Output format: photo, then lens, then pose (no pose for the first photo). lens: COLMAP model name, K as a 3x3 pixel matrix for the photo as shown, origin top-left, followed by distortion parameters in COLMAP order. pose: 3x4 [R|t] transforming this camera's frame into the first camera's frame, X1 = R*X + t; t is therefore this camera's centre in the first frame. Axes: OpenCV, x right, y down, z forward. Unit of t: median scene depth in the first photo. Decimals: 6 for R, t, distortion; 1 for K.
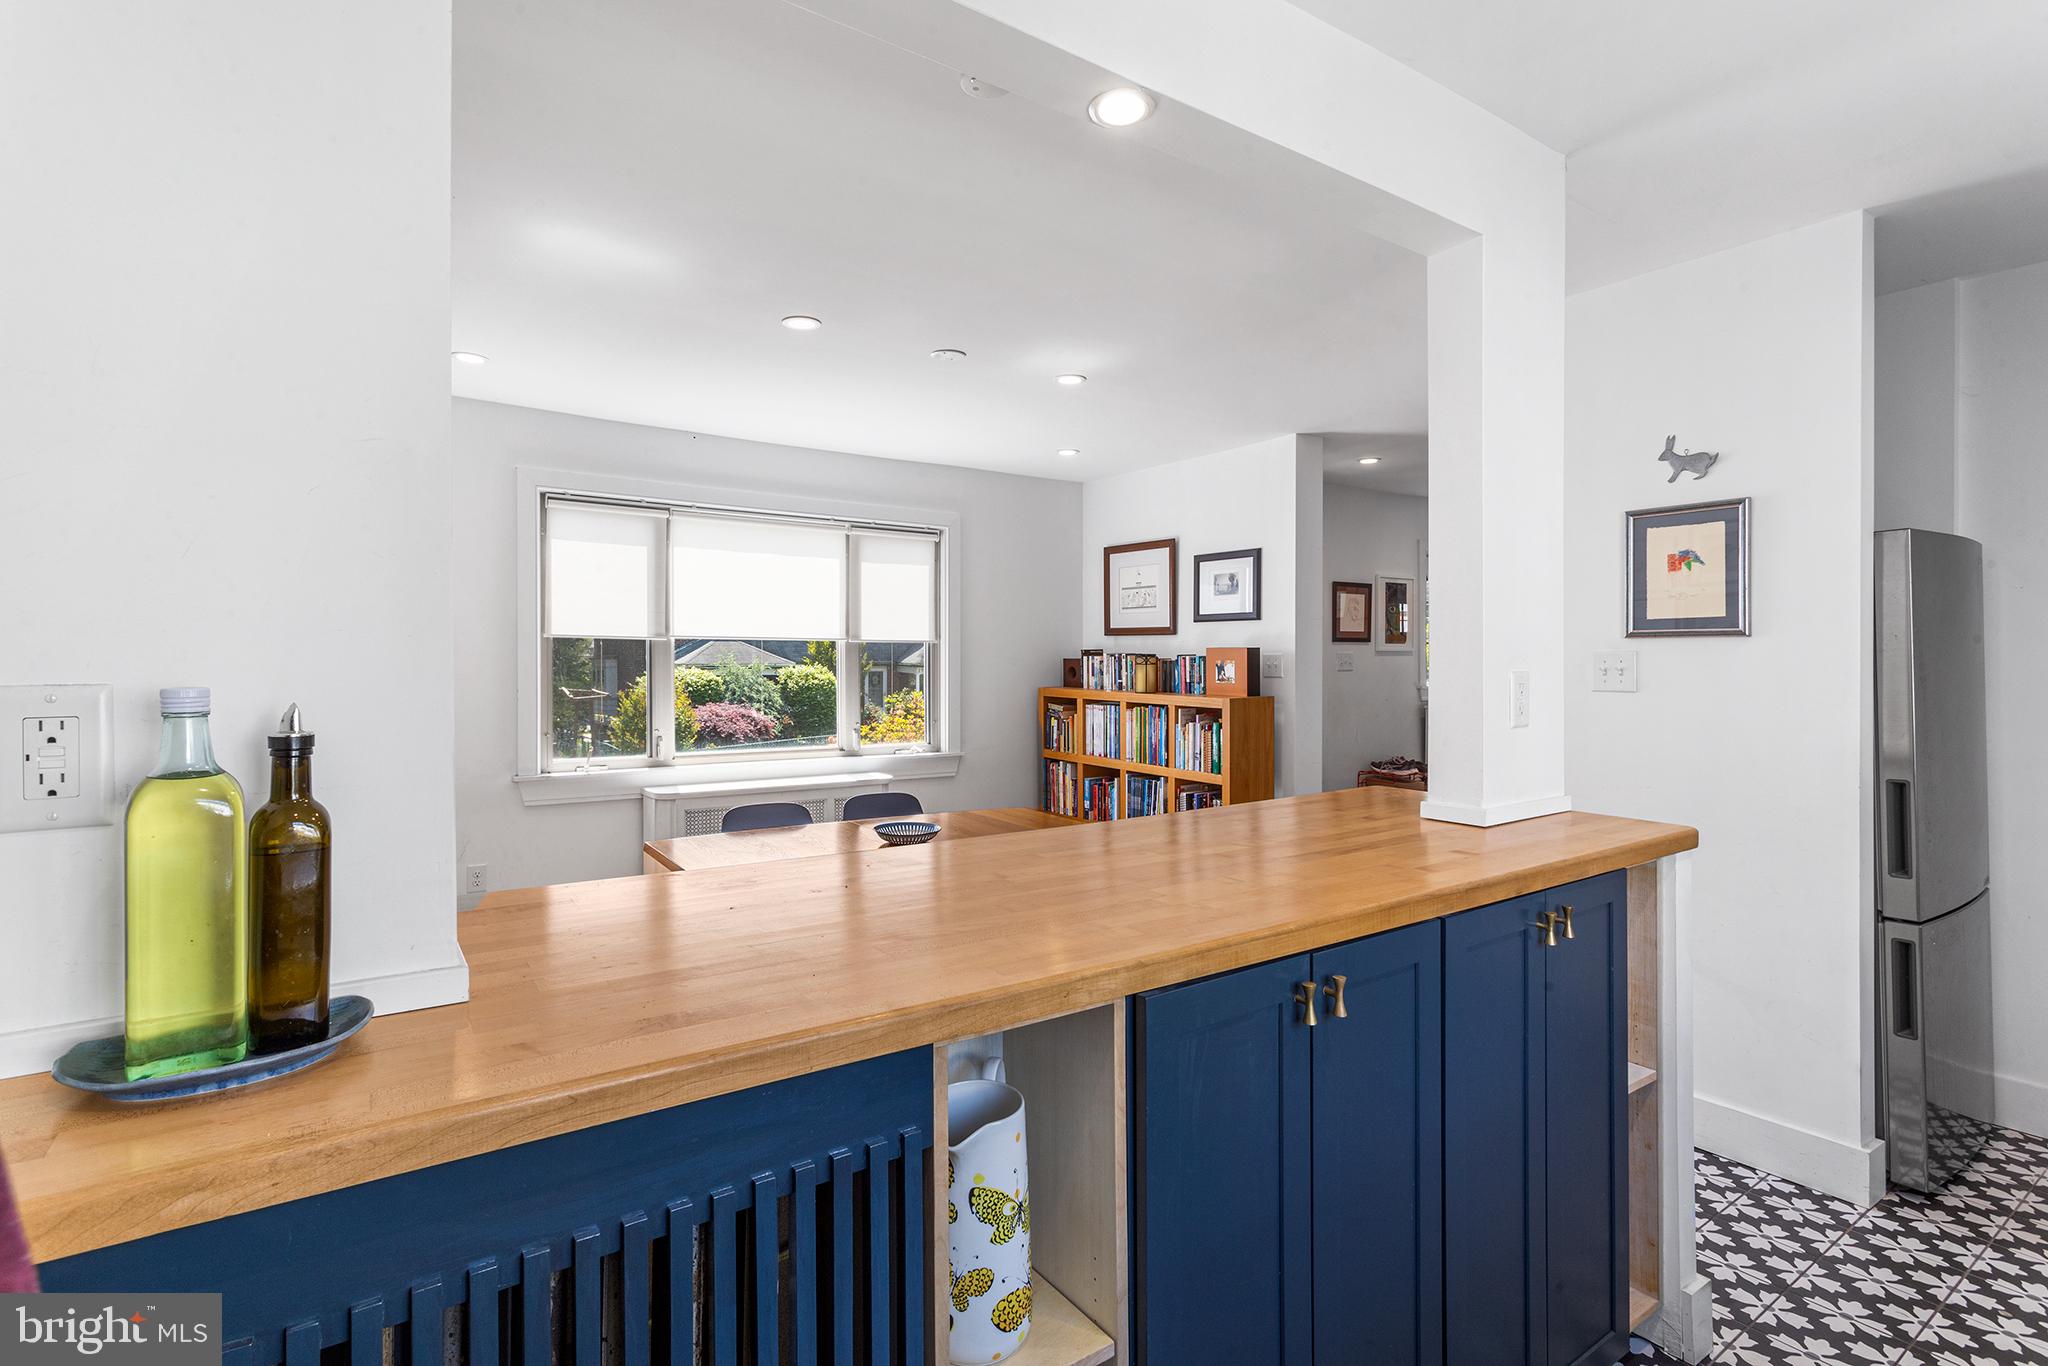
lens RADIAL K [[968.5, 0, 1009.9], [0, 968.5, 667.2], [0, 0, 1]] dist [0.005220, 0.001256]
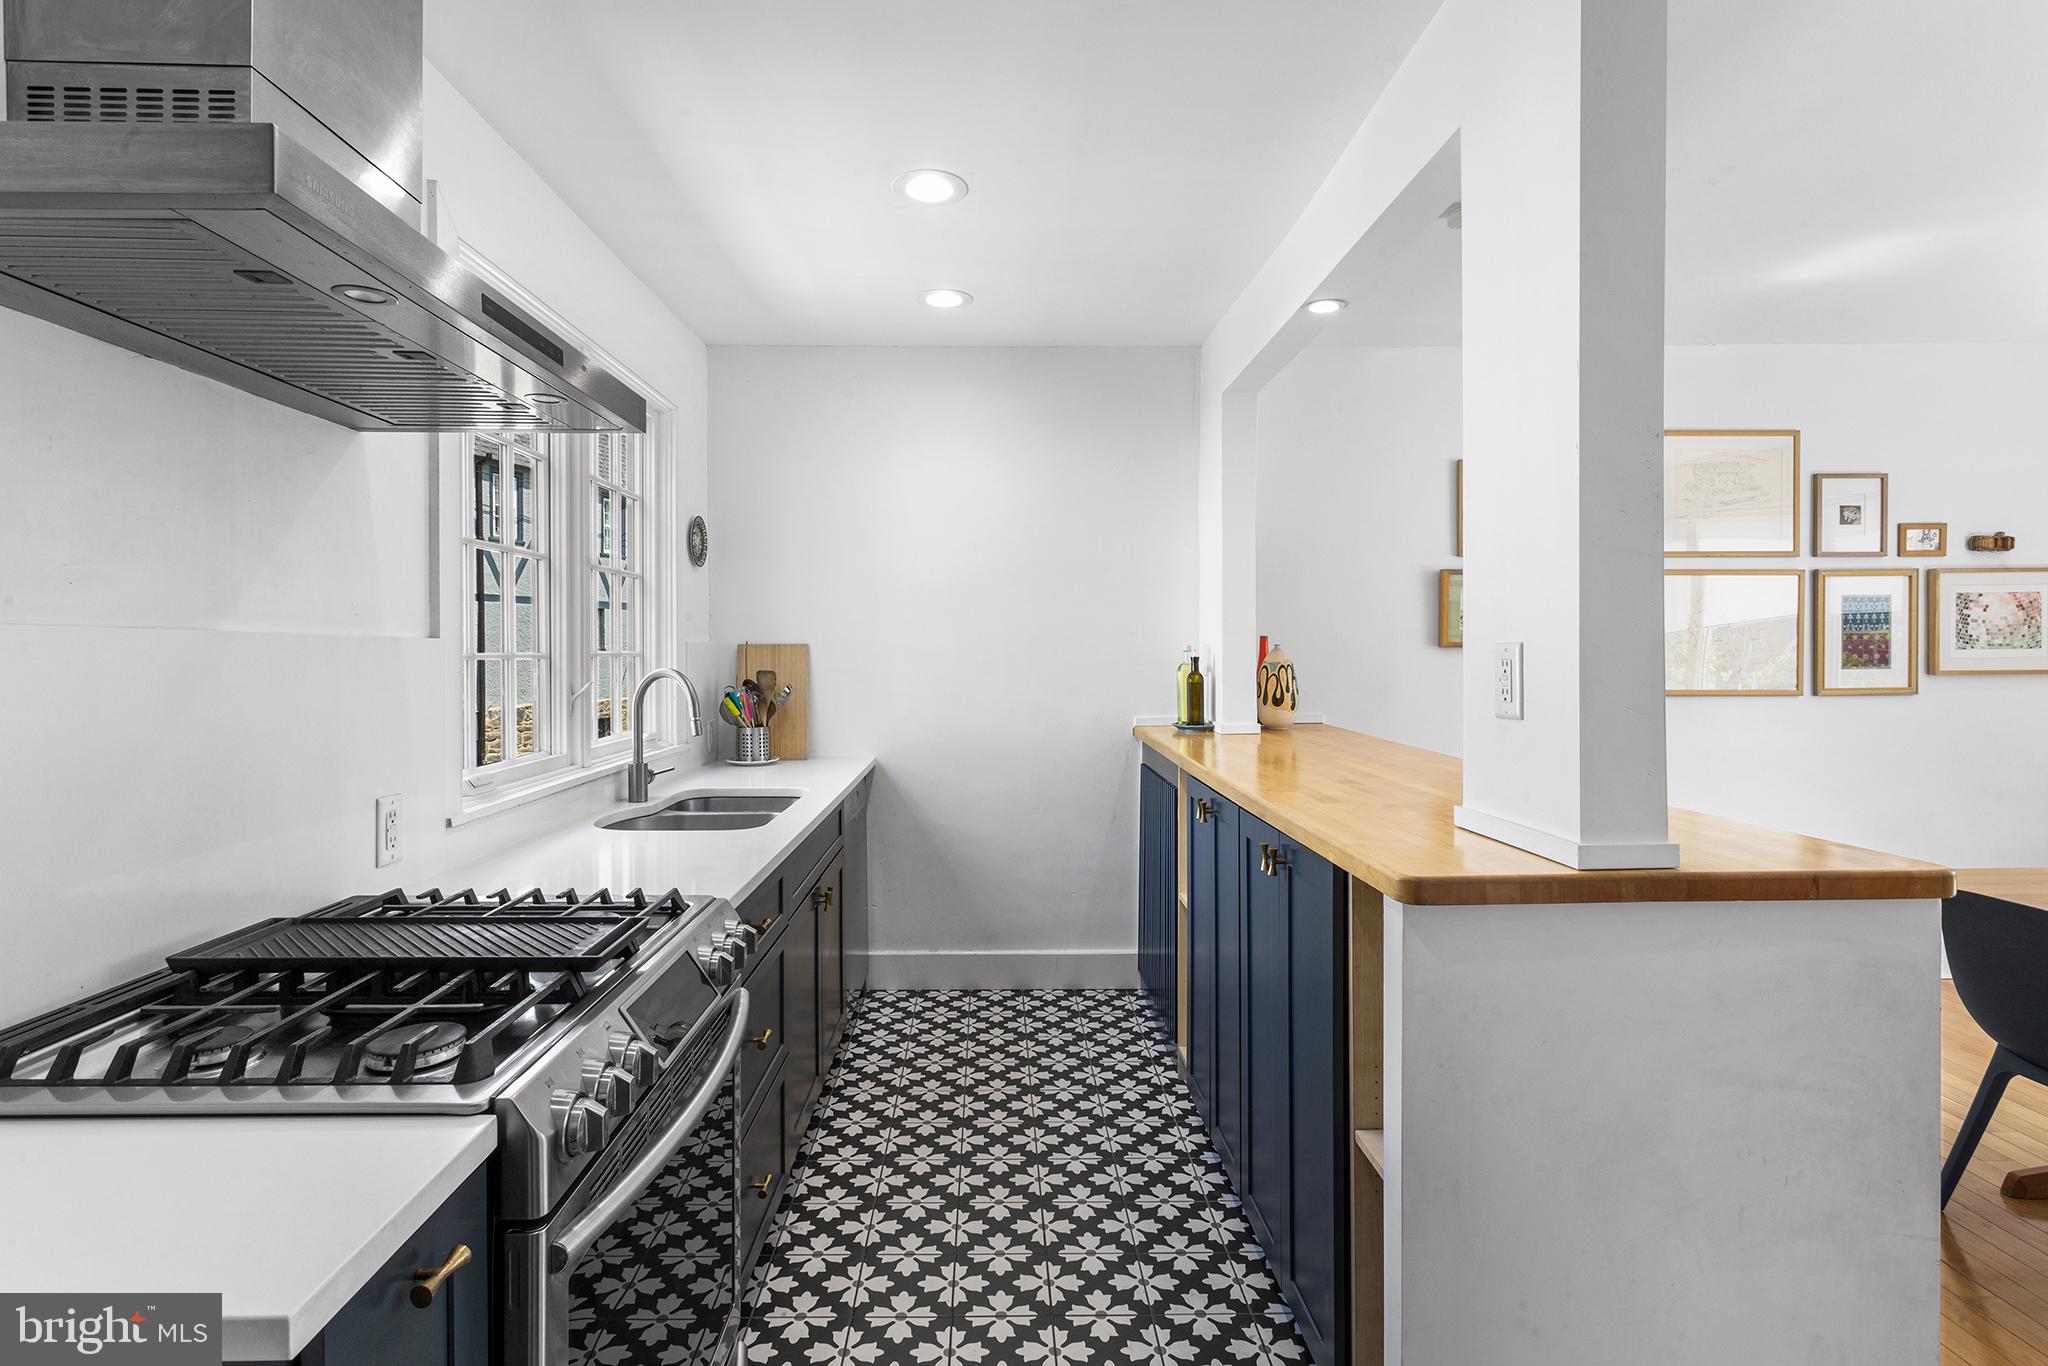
lens RADIAL K [[992.3, 0, 1013.8], [0, 992.3, 656.0], [0, 0, 1]] dist [0.004187, 0.001532]
pose [[-0.553671, 0.009704, -0.832679, 0.557995], [0.000042, 0.999932, 0.011625, 0.002765], [0.832736, 0.006402, -0.553634, 0.456742]]
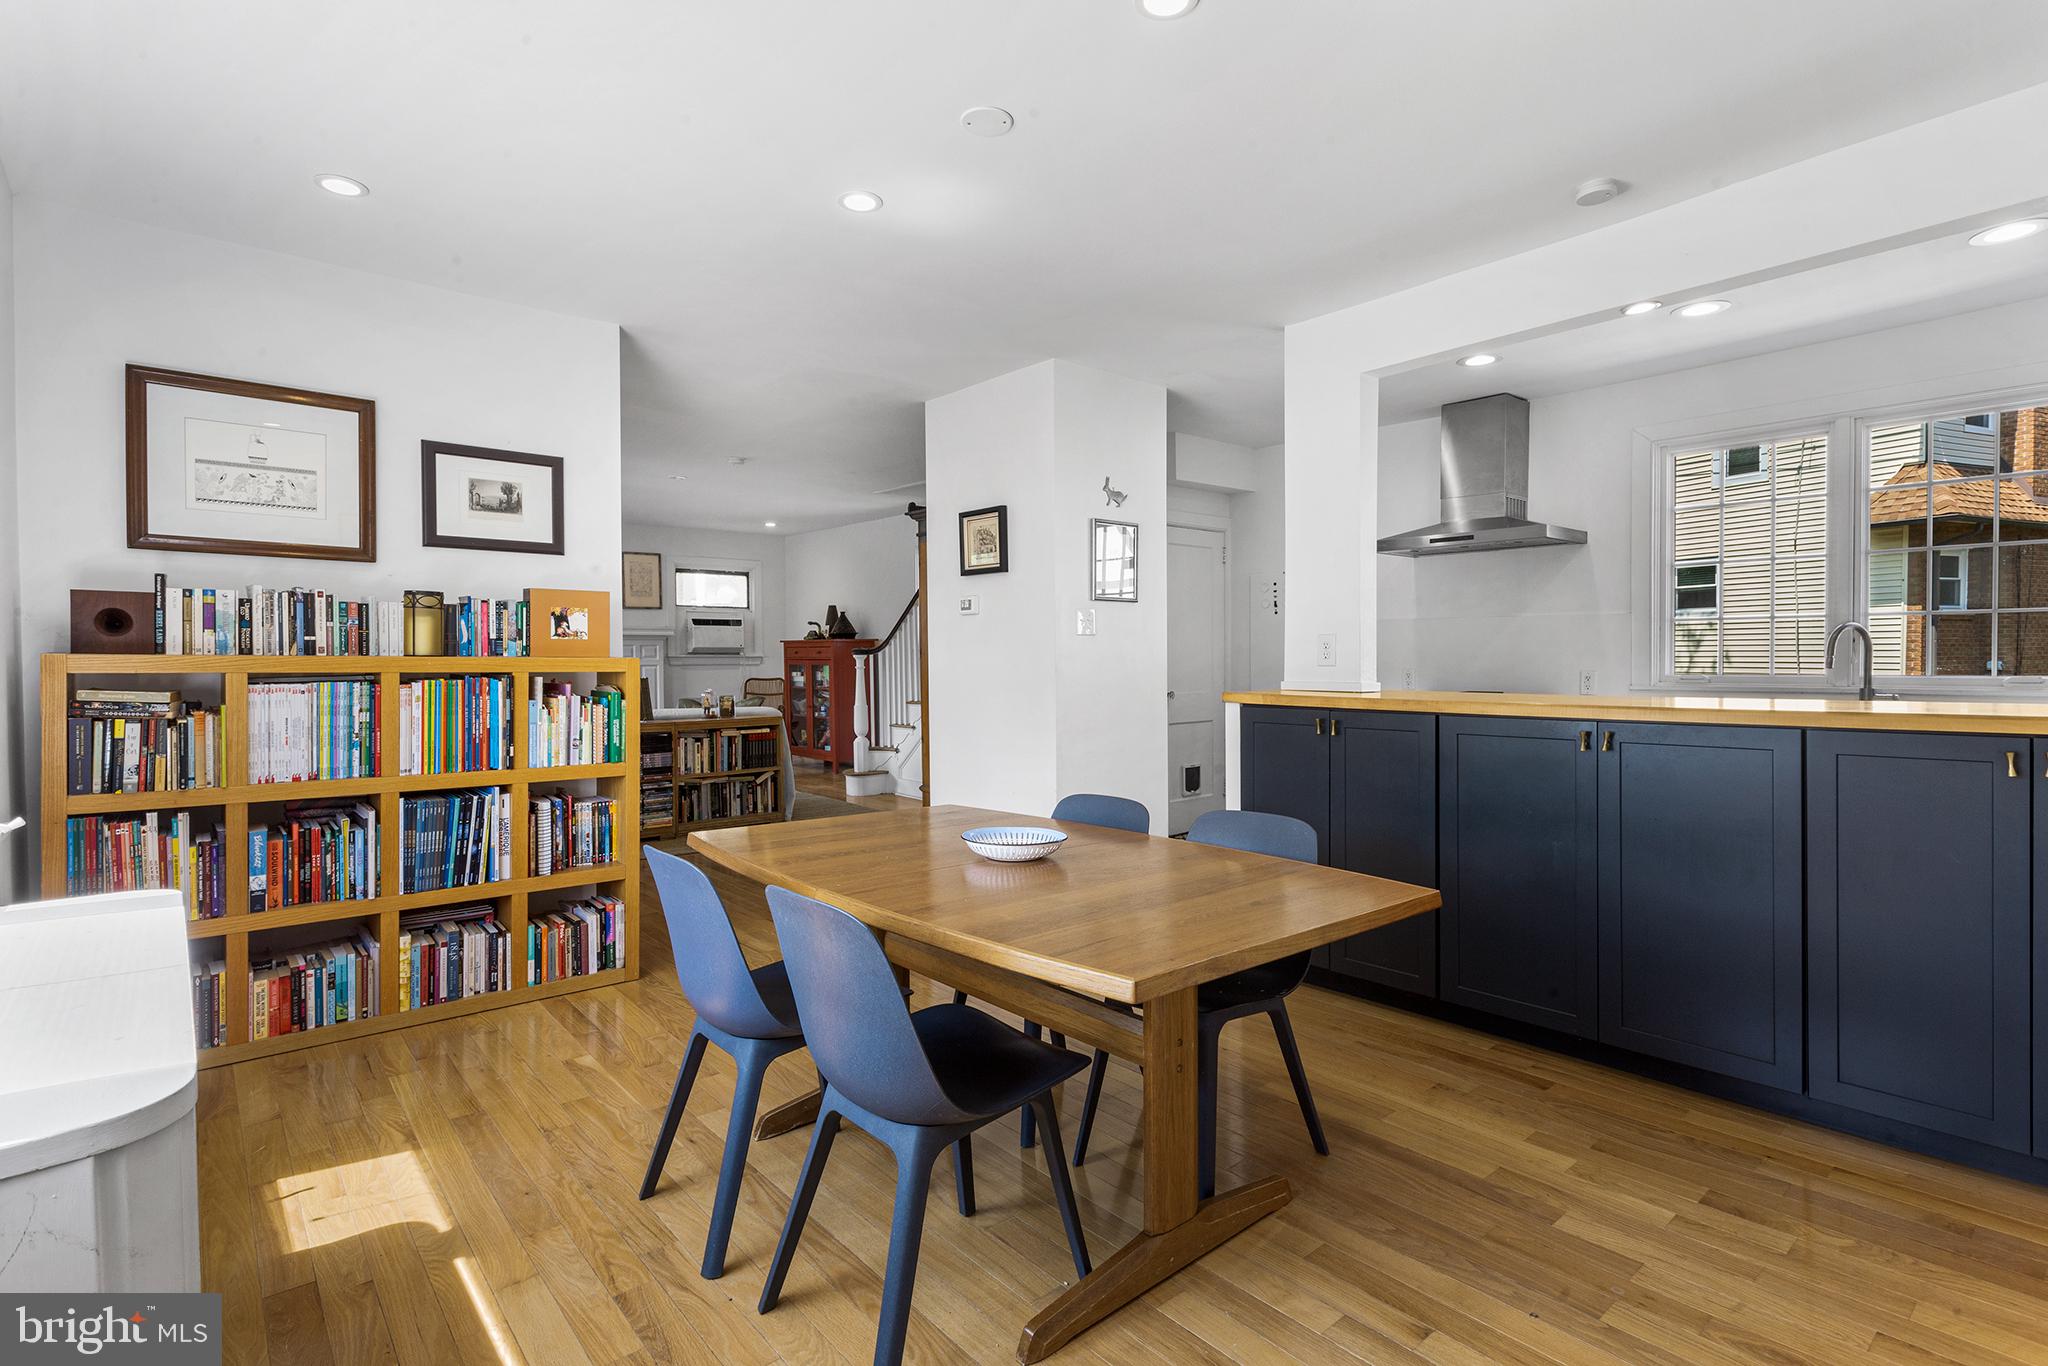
lens RADIAL K [[968.5, 0, 1009.9], [0, 968.5, 667.2], [0, 0, 1]] dist [0.005220, 0.001256]
pose [[-0.098857, -0.009159, 0.995060, -0.523826], [0.015009, 0.999830, 0.010694, 0.034523], [-0.994988, 0.015992, -0.098703, 0.752523]]
